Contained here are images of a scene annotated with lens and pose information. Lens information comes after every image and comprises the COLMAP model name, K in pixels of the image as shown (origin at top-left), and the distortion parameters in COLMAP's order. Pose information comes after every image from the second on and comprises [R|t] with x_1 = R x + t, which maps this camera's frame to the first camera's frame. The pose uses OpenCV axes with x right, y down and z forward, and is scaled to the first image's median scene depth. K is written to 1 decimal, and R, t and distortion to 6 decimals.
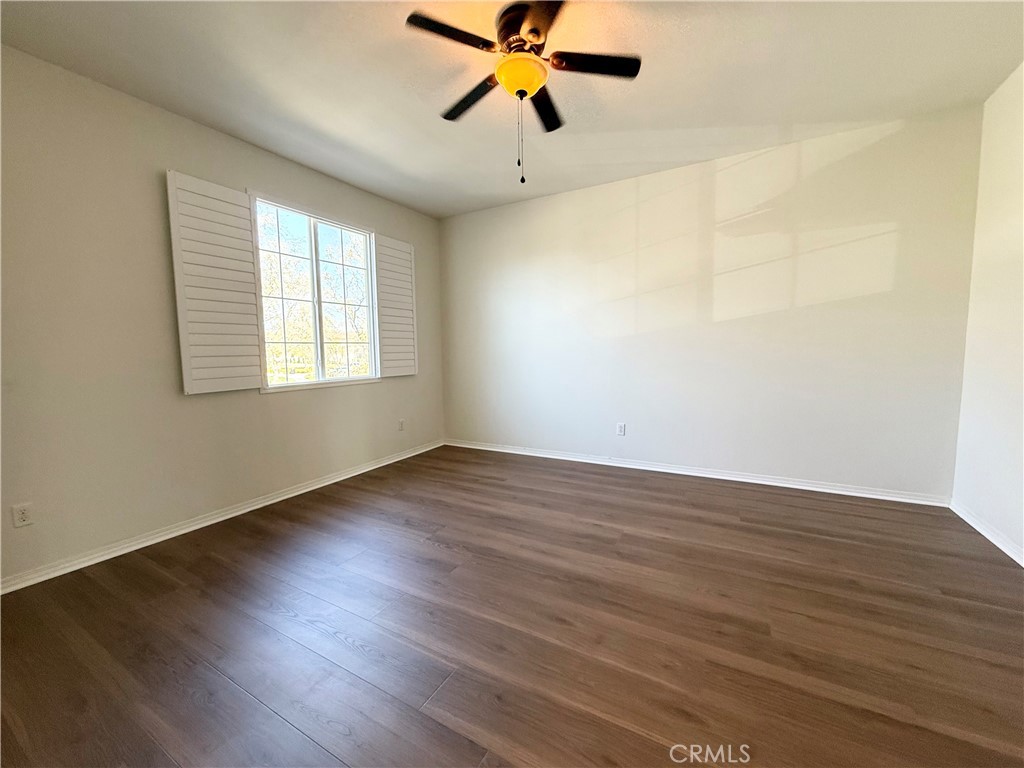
lens RADIAL K [[409.4, 0, 512.0], [0, 409.4, 384.0], [0, 0, 1]] dist [0.000091, 0.000143]
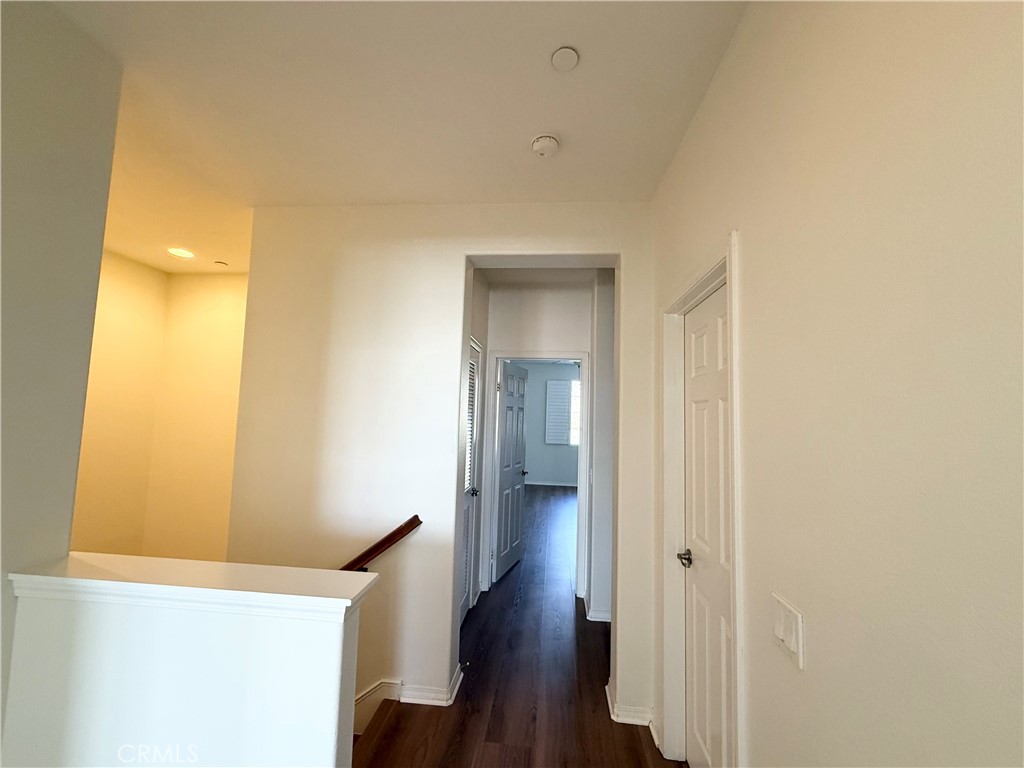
lens RADIAL K [[409.4, 0, 512.0], [0, 409.4, 384.0], [0, 0, 1]] dist [0.000091, 0.000143]
pose [[0.403568, -0.045864, -0.913799, 1.635851], [-0.110691, 0.988960, -0.098522, -0.069992], [0.908229, 0.140909, 0.394036, -0.495344]]
